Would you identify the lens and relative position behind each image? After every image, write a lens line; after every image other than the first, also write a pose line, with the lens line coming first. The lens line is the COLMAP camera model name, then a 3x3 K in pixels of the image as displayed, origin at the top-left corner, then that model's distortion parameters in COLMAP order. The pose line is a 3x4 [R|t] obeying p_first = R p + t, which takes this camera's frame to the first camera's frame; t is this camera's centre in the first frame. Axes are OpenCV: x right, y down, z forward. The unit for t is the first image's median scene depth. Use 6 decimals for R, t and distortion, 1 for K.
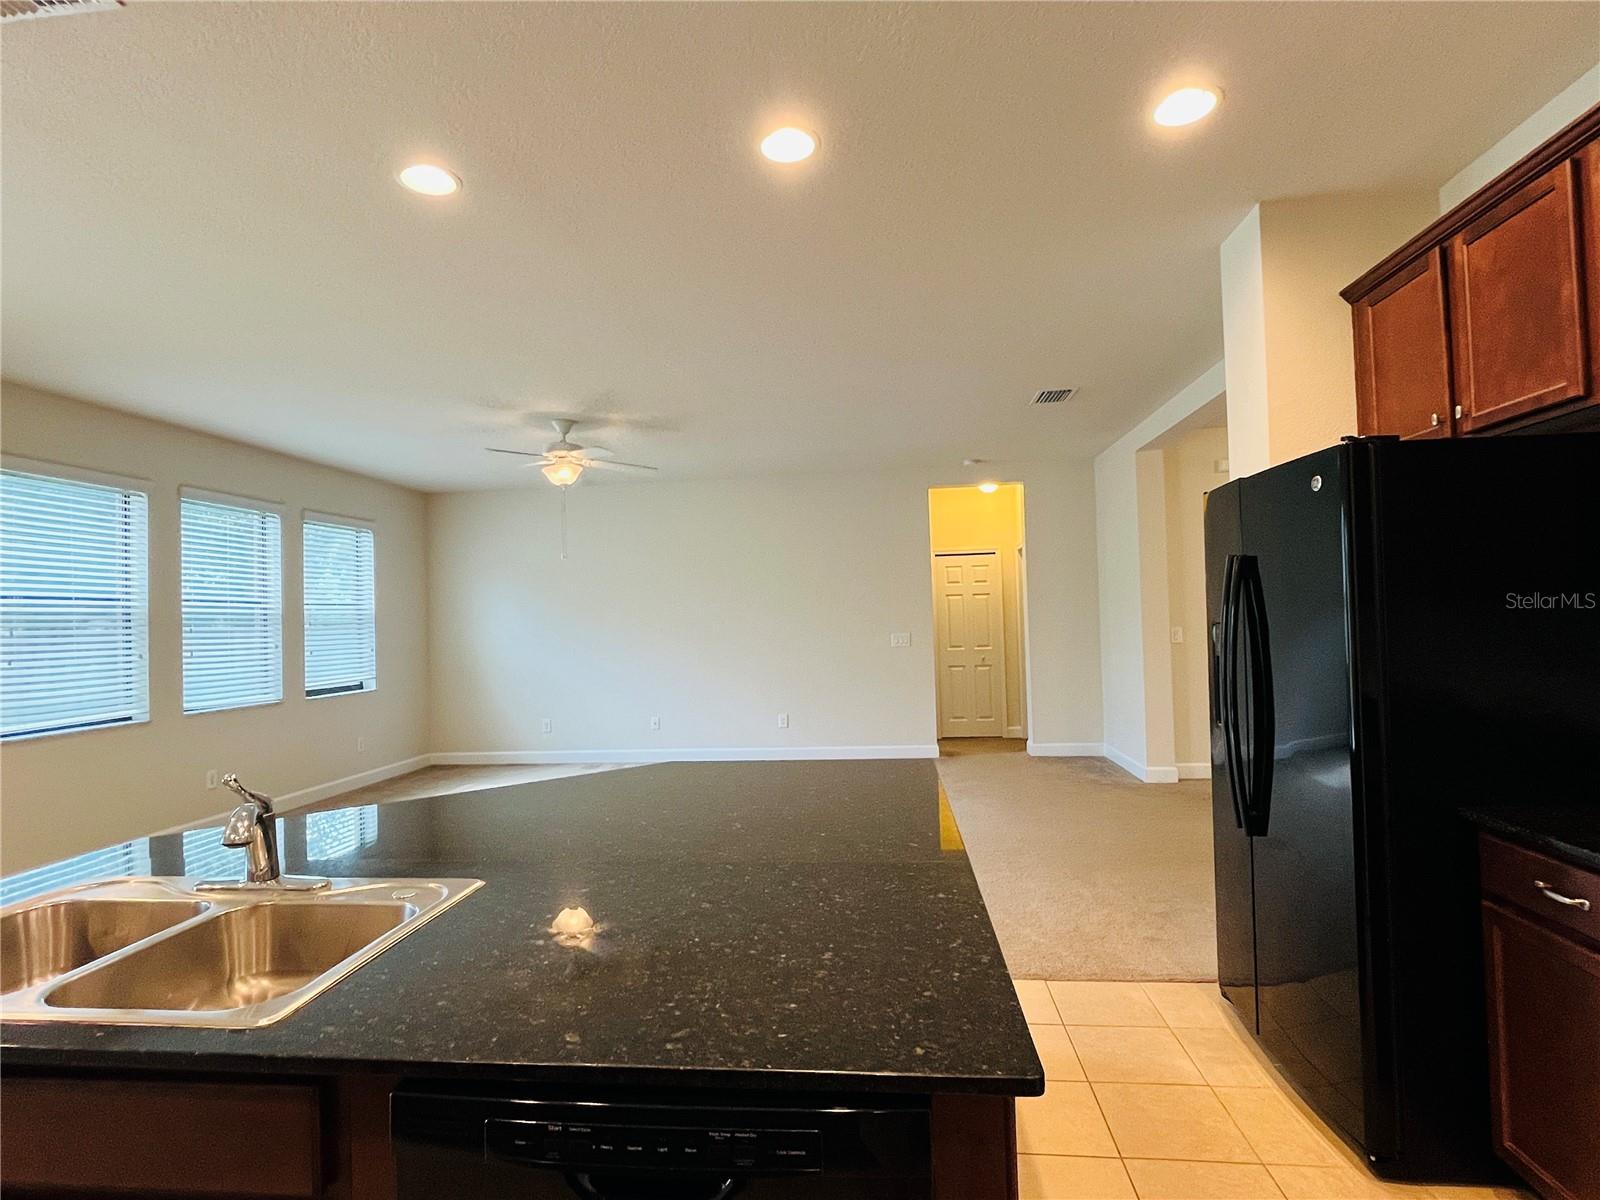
lens RADIAL K [[808.0, 0, 793.4], [0, 808.0, 601.7], [0, 0, 1]] dist [0.007482, 0.000453]
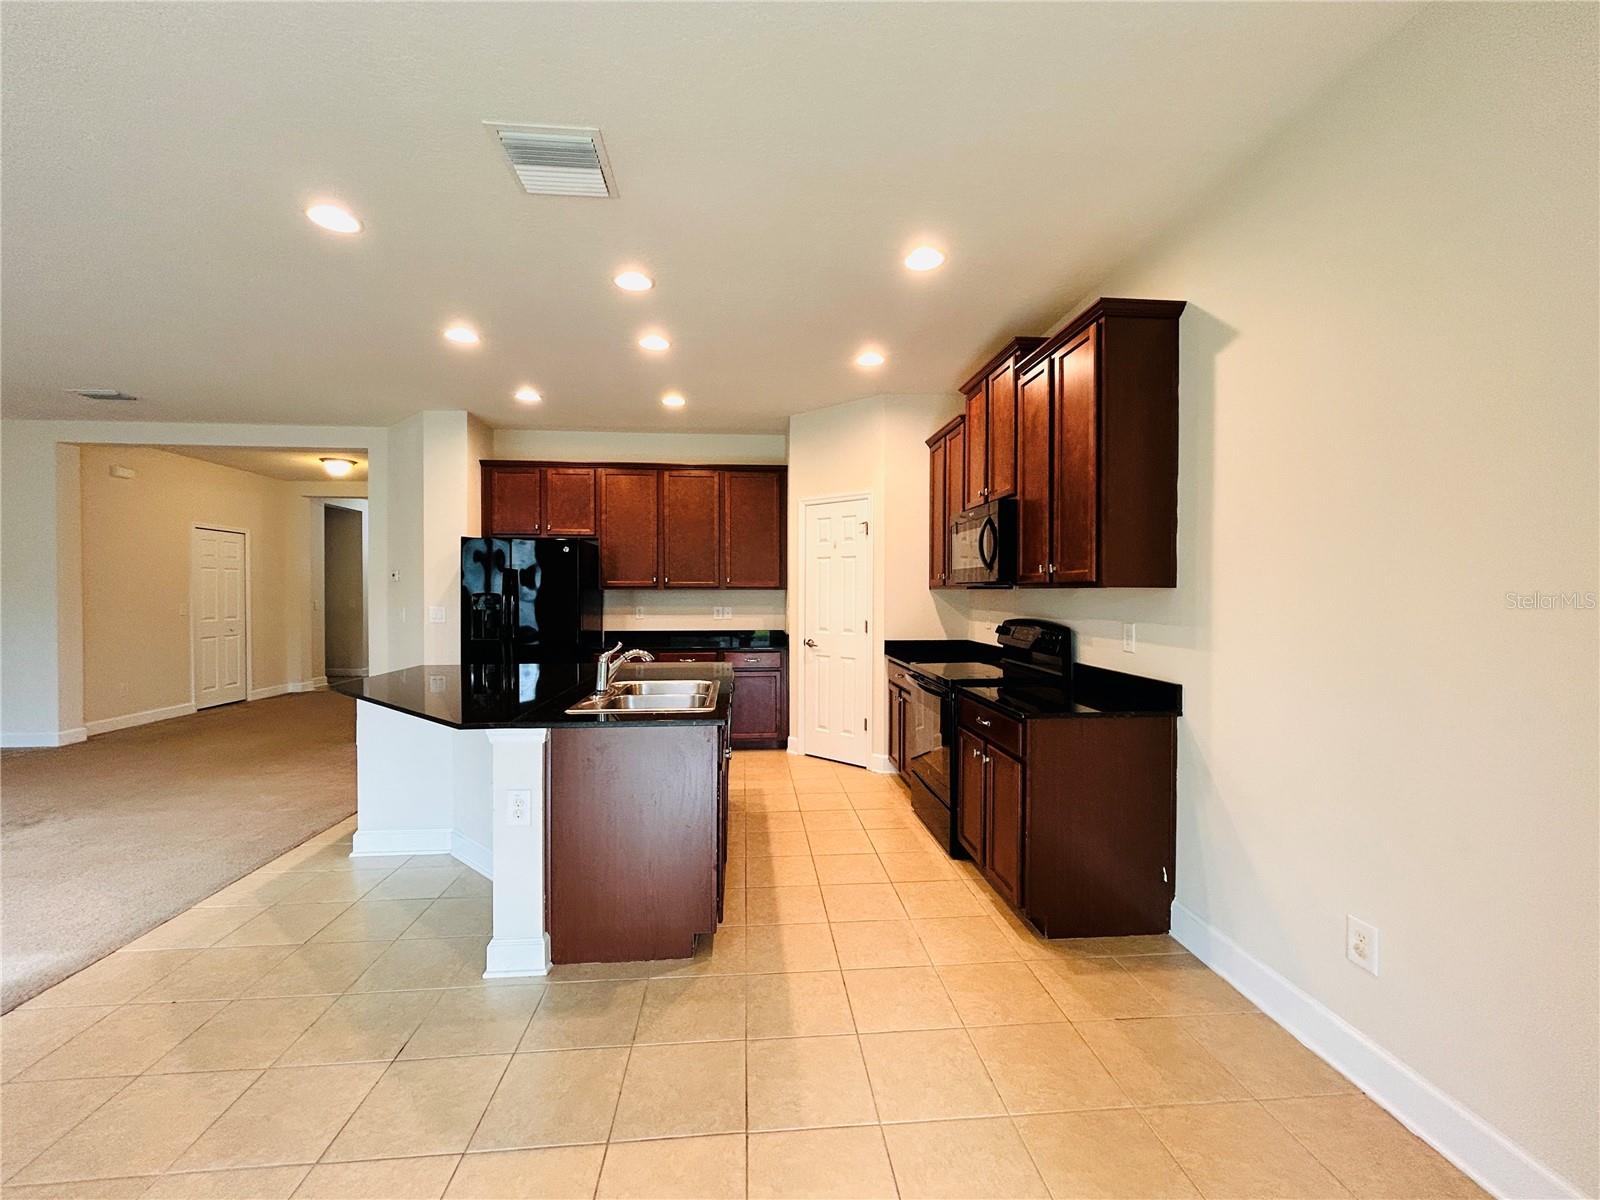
lens RADIAL K [[642.4, 0, 802.2], [0, 642.4, 603.3], [0, 0, 1]] dist [-0.004057, 0.000945]
pose [[-0.192129, 0.013457, 0.981277, -0.536506], [-0.019060, 0.999666, -0.017441, 0.023270], [-0.981185, -0.022054, -0.191808, 0.161399]]
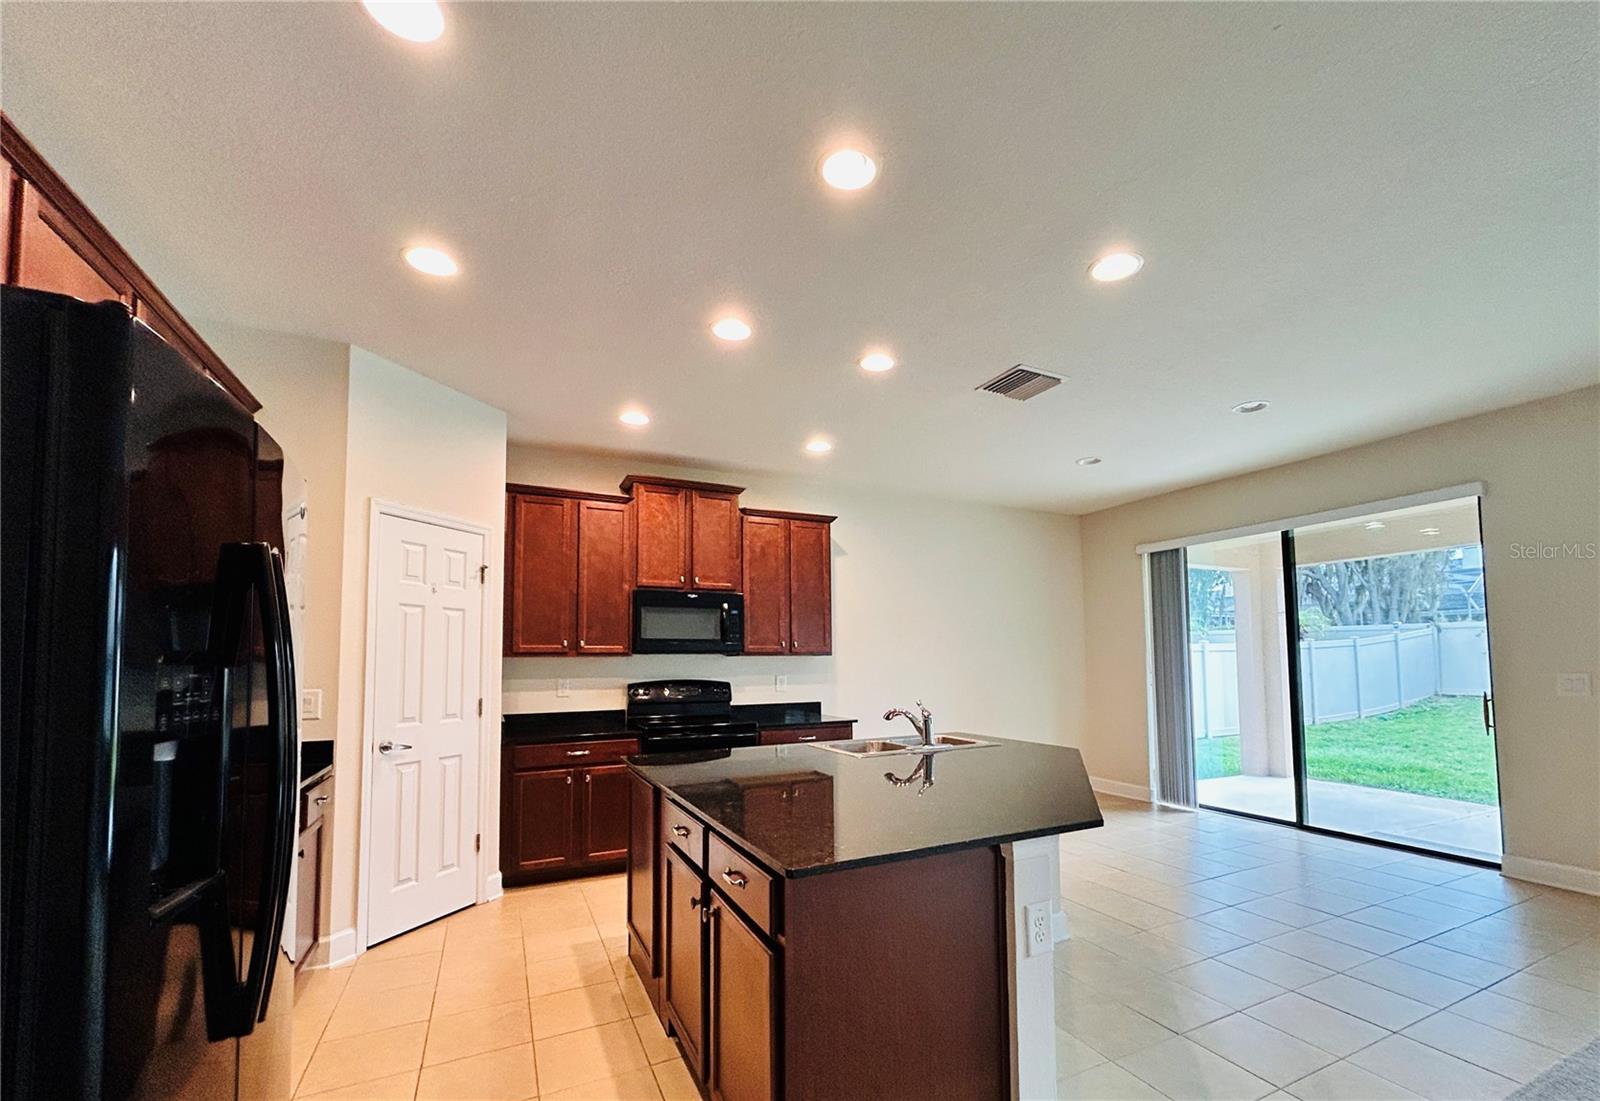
lens RADIAL K [[672.1, 0, 844.8], [0, 672.1, 615.7], [0, 0, 1]] dist [-0.004110, 0.000186]
pose [[-0.834974, 0.003303, -0.550280, 0.152523], [0.049940, 0.996310, -0.069797, 0.014372], [0.548019, -0.085759, -0.832058, 0.551166]]
